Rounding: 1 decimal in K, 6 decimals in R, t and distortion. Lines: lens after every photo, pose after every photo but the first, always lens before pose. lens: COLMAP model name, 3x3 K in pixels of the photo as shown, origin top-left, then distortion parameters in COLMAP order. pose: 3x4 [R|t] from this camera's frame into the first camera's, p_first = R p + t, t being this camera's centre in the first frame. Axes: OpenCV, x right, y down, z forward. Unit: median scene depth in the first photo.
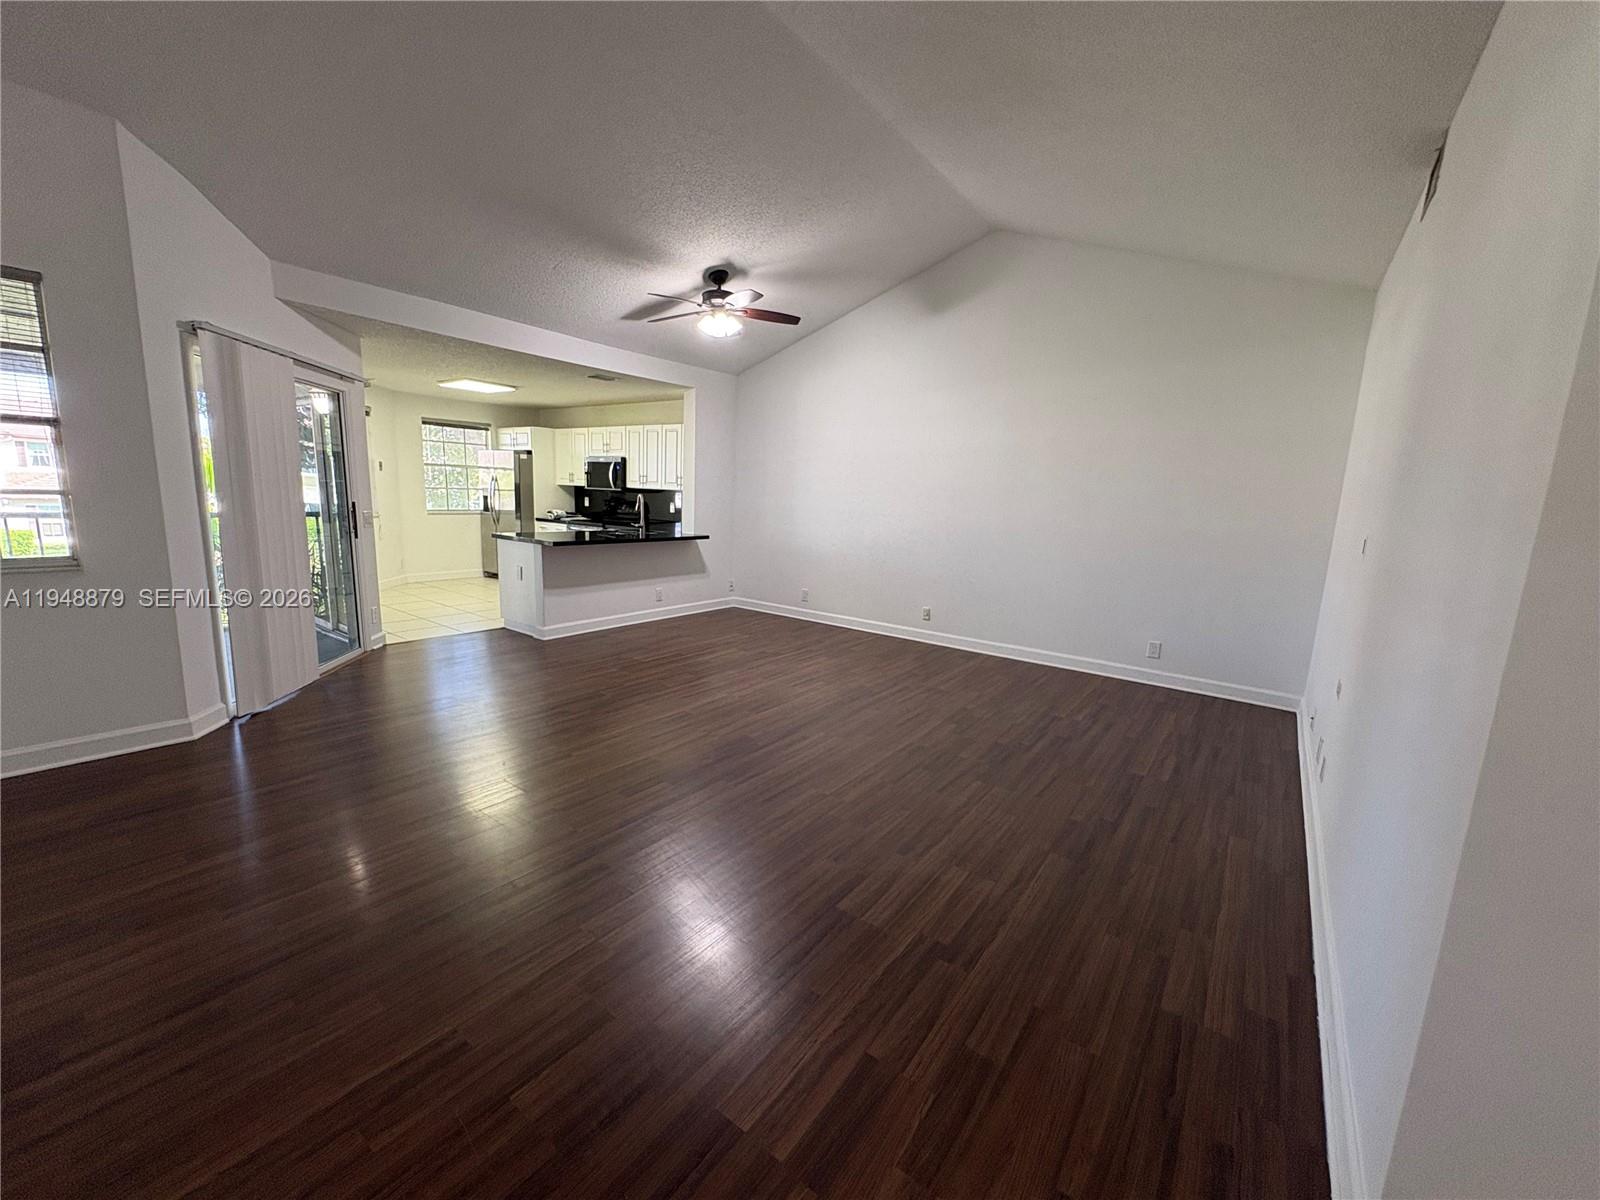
lens RADIAL K [[639.2, 0, 796.9], [0, 639.2, 598.8], [0, 0, 1]] dist [0.000599, -0.000374]
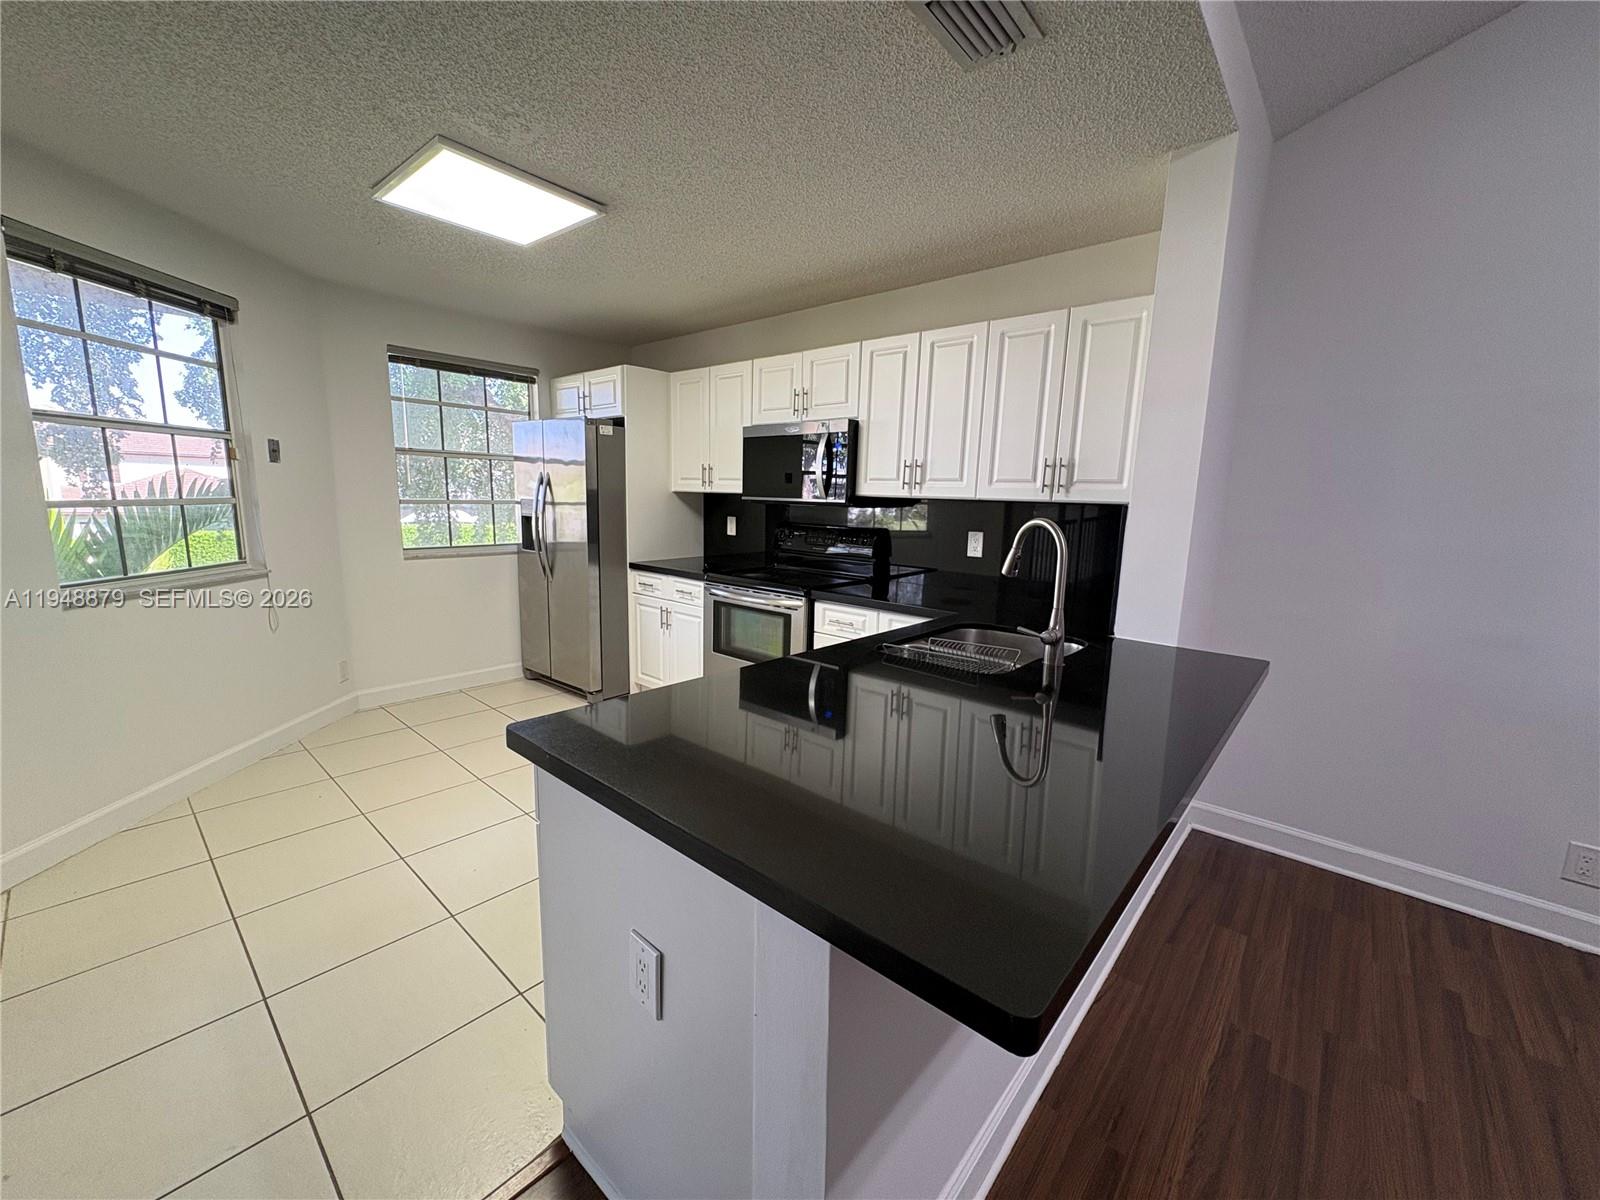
lens RADIAL K [[636.5, 0, 796.7], [0, 636.5, 598.6], [0, 0, 1]] dist [-0.001195, 0.000465]
pose [[0.997066, 0.000230, -0.076547, -0.294268], [-0.000797, 0.999972, -0.007381, -0.113635], [0.076543, 0.007421, 0.997039, 0.639020]]
